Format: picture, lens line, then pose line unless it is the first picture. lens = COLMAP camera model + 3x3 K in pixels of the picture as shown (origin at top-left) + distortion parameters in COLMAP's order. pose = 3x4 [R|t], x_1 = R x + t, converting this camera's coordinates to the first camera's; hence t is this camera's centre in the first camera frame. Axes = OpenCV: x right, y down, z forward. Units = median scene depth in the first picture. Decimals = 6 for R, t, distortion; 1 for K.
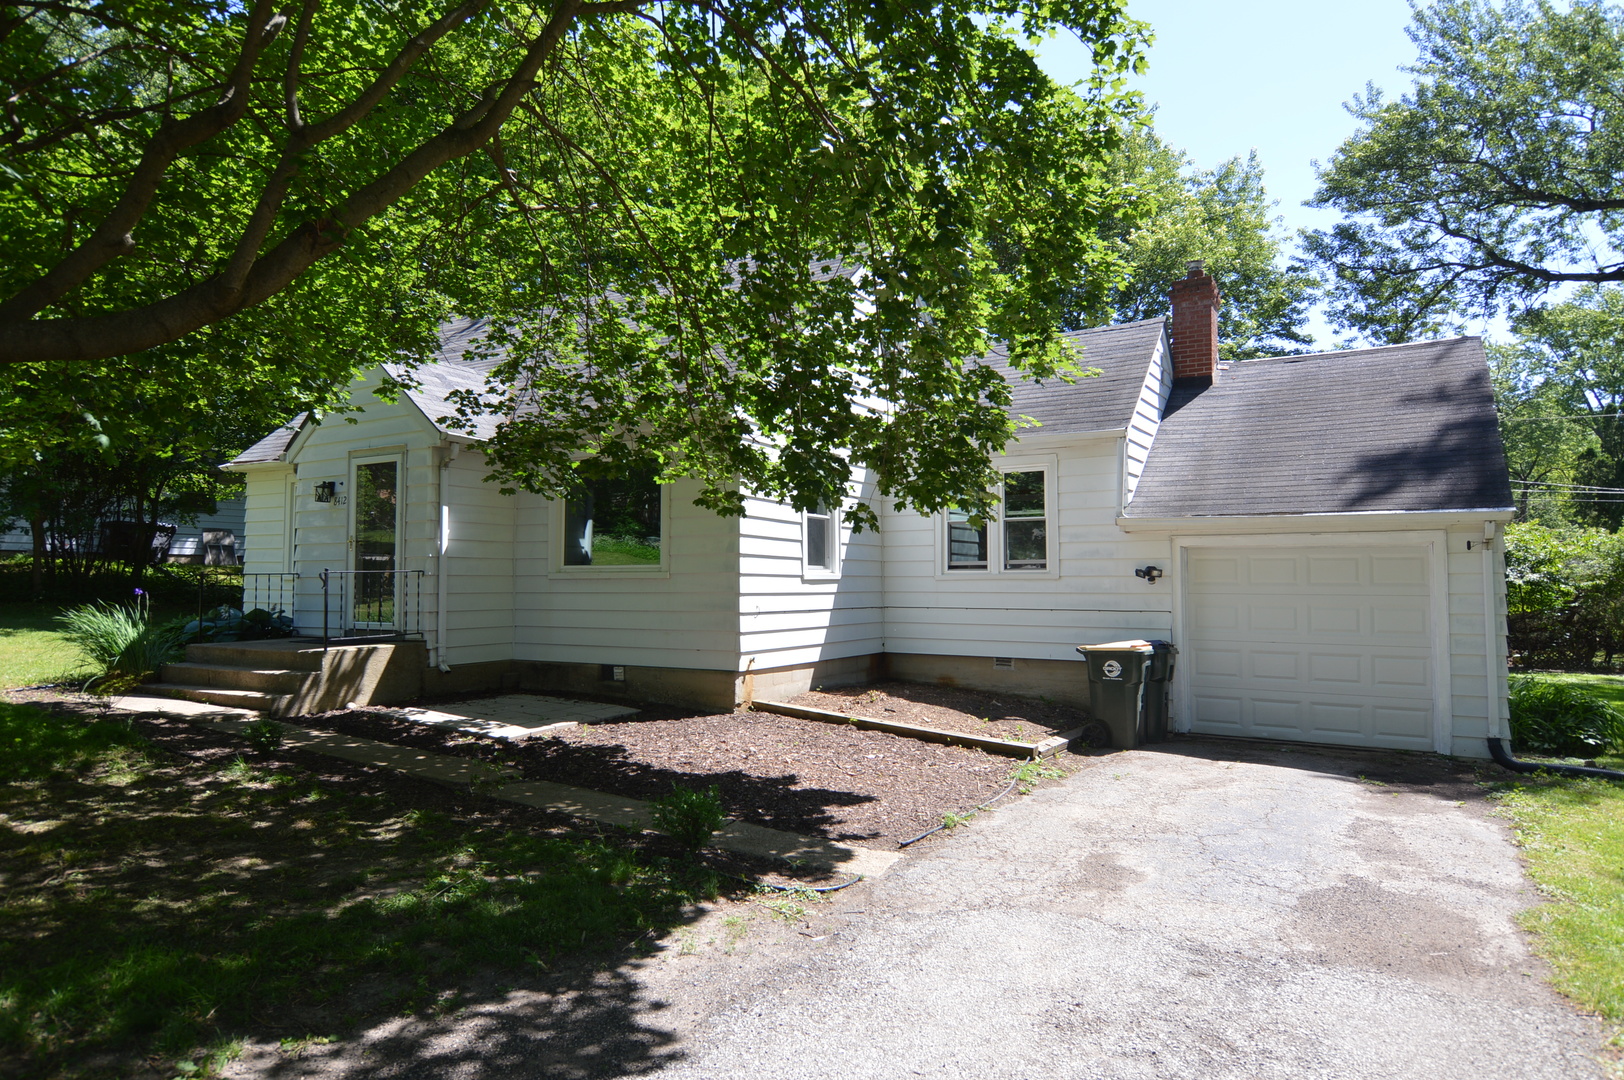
lens RADIAL K [[970.8, 0, 812.0], [0, 970.8, 540.0], [0, 0, 1]] dist [0.008391, -0.021224]
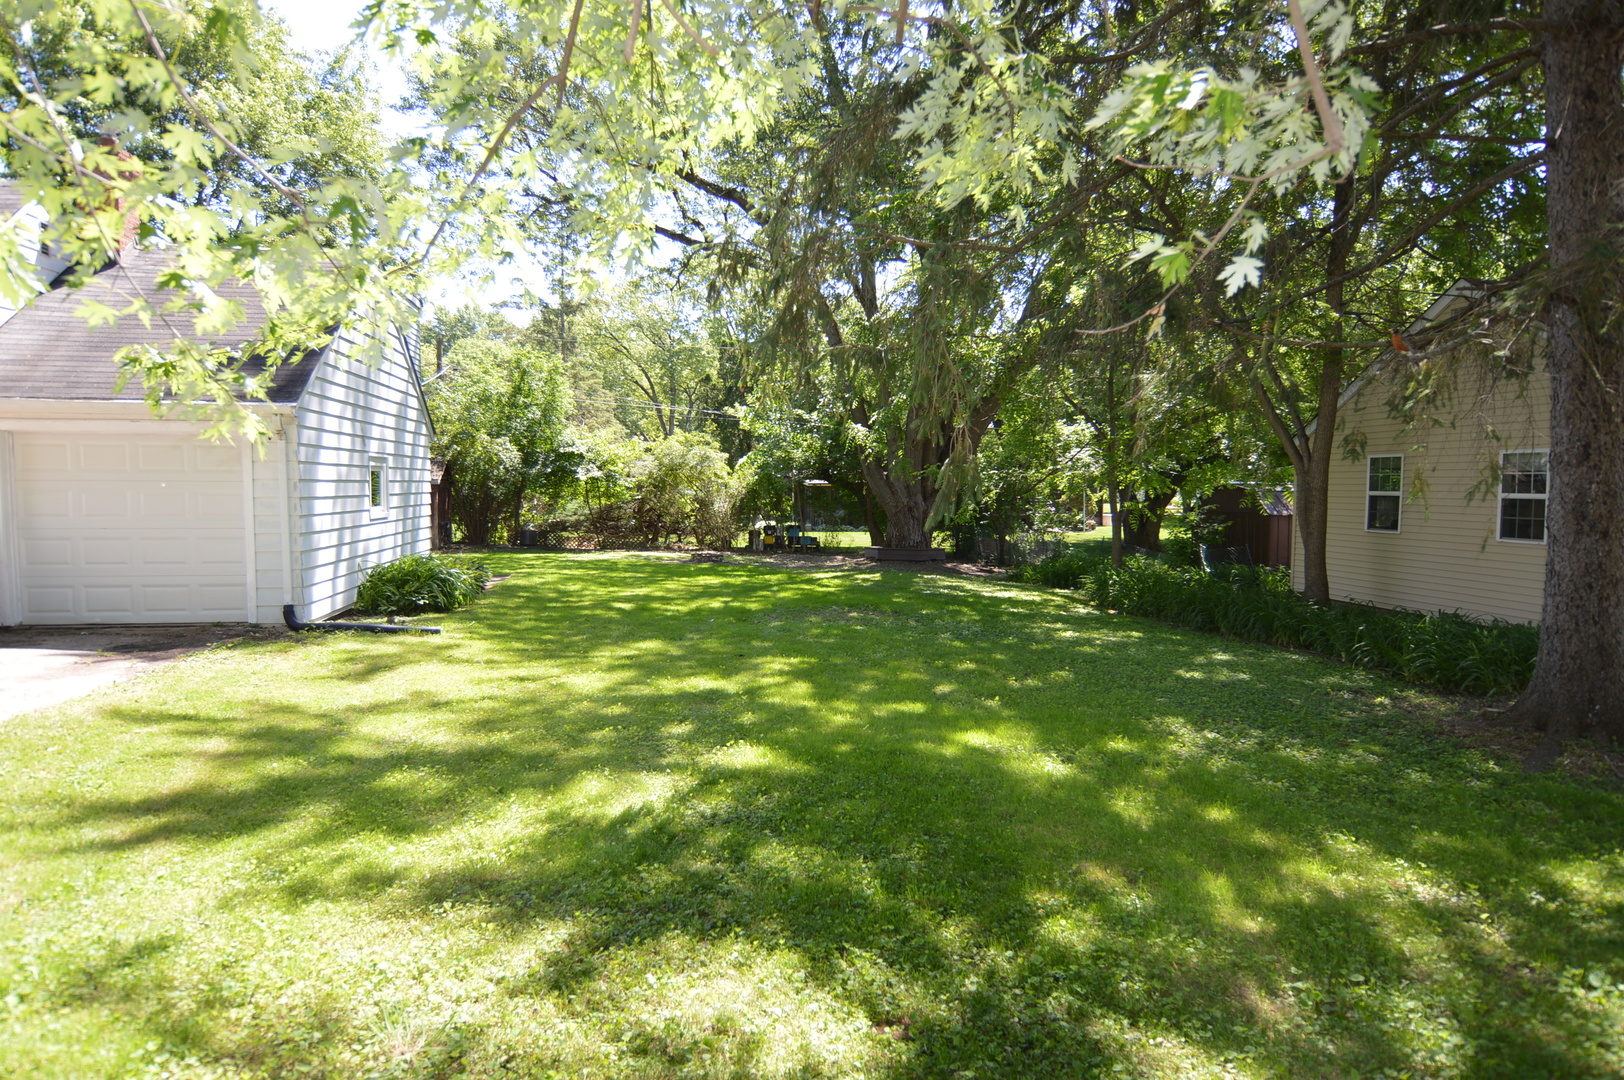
lens RADIAL K [[970.8, 0, 812.0], [0, 970.8, 540.0], [0, 0, 1]] dist [0.008391, -0.021224]
pose [[0.719034, -0.035187, 0.694083, 0.304152], [-0.038644, 0.995148, 0.090483, -0.001457], [-0.693899, -0.091883, 0.714186, -0.219459]]
